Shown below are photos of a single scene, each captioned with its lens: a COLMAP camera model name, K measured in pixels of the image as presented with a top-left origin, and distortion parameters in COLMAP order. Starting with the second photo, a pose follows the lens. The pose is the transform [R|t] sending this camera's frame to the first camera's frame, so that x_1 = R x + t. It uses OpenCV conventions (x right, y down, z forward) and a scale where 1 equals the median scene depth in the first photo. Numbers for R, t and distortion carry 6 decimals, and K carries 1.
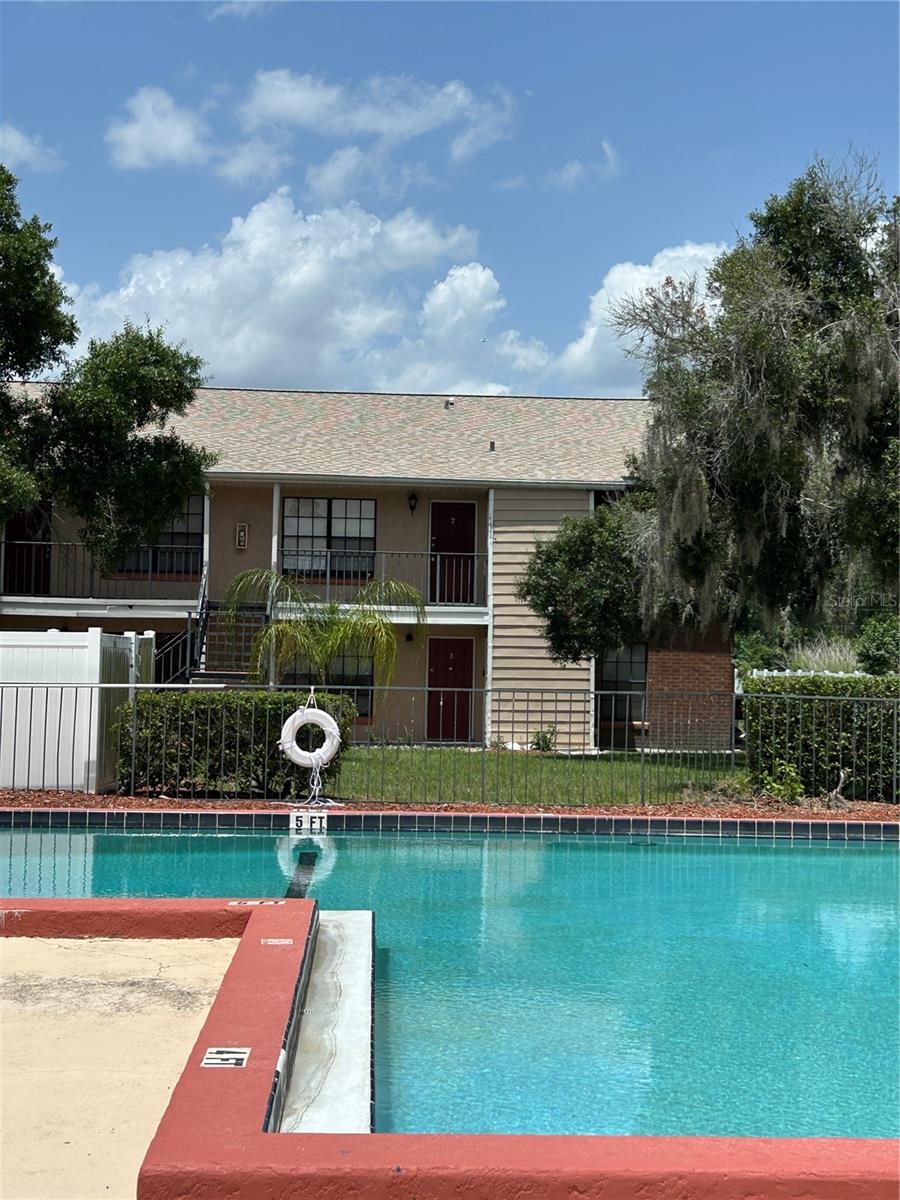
lens RADIAL K [[1801.2, 0, 450.0], [0, 1801.2, 600.0], [0, 0, 1]] dist [-0.015239, -0.019882]
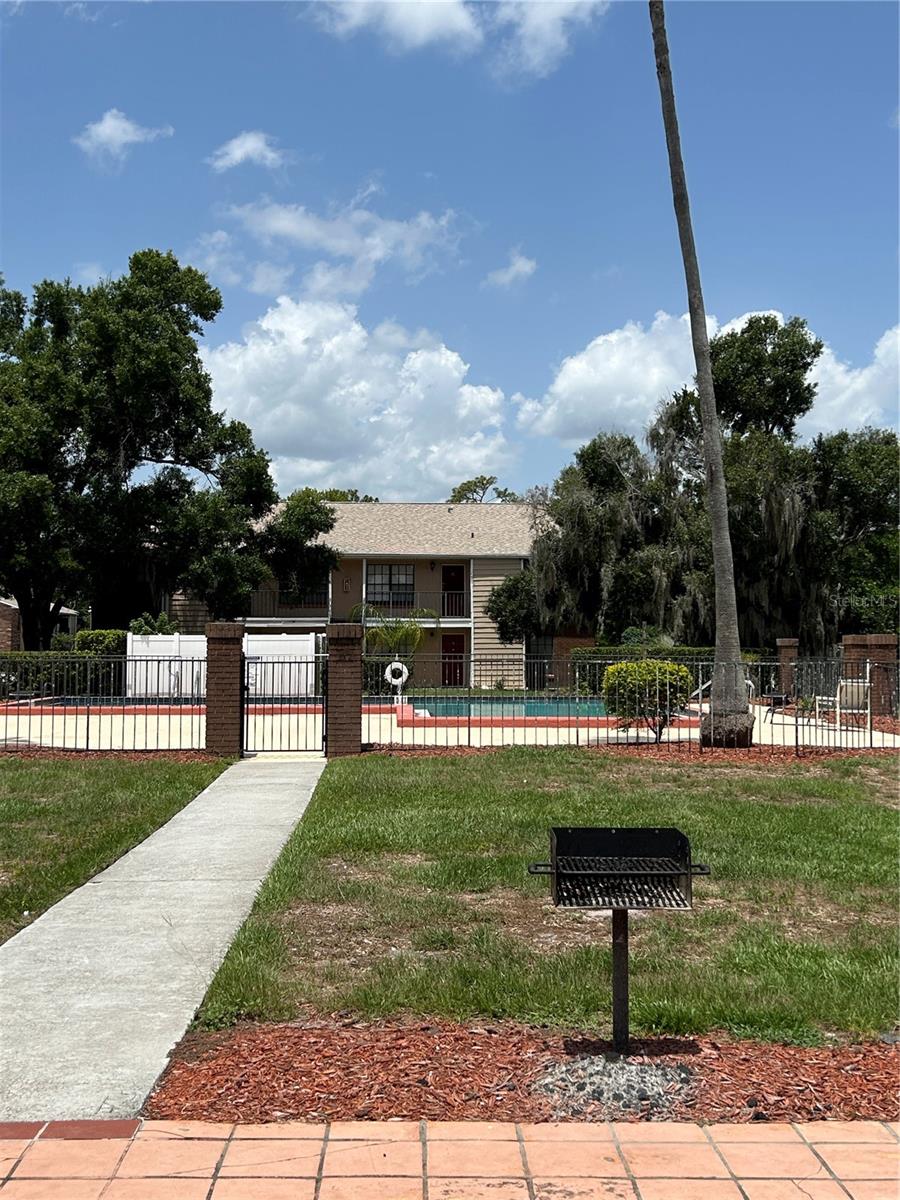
lens RADIAL K [[1390.6, 0, 450.0], [0, 1390.6, 600.0], [0, 0, 1]] dist [0.004234, 0.000281]
pose [[0.999824, -0.018211, -0.004556, 0.005370], [0.018196, 0.999828, -0.003477, -0.011730], [0.004619, 0.003394, 0.999984, -0.569199]]
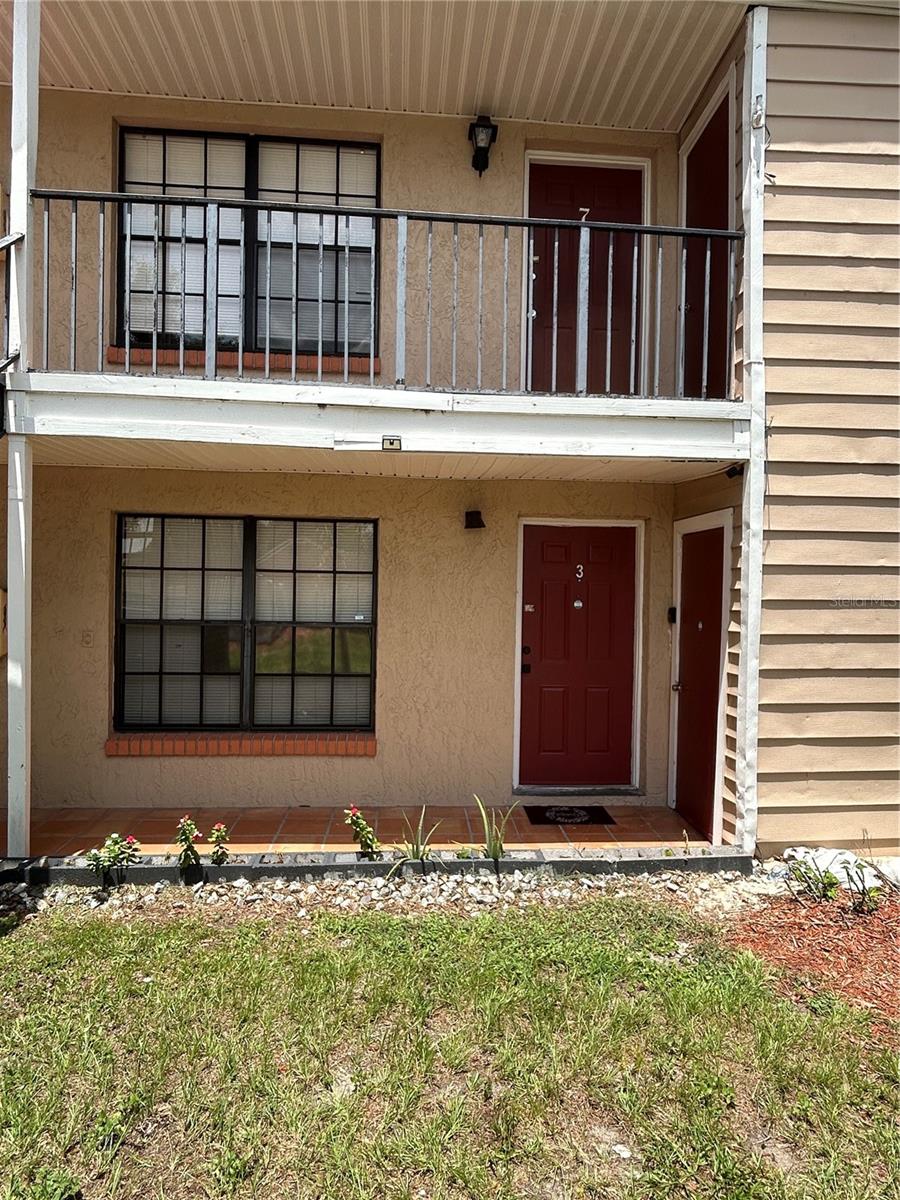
lens RADIAL K [[839.0, 0, 450.0], [0, 839.0, 600.0], [0, 0, 1]] dist [-0.000133, -0.000458]
pose [[0.999488, -0.003396, 0.031801, -0.035064], [0.002214, 0.999308, 0.037135, 0.033019], [-0.031905, -0.037045, 0.998804, 0.888781]]
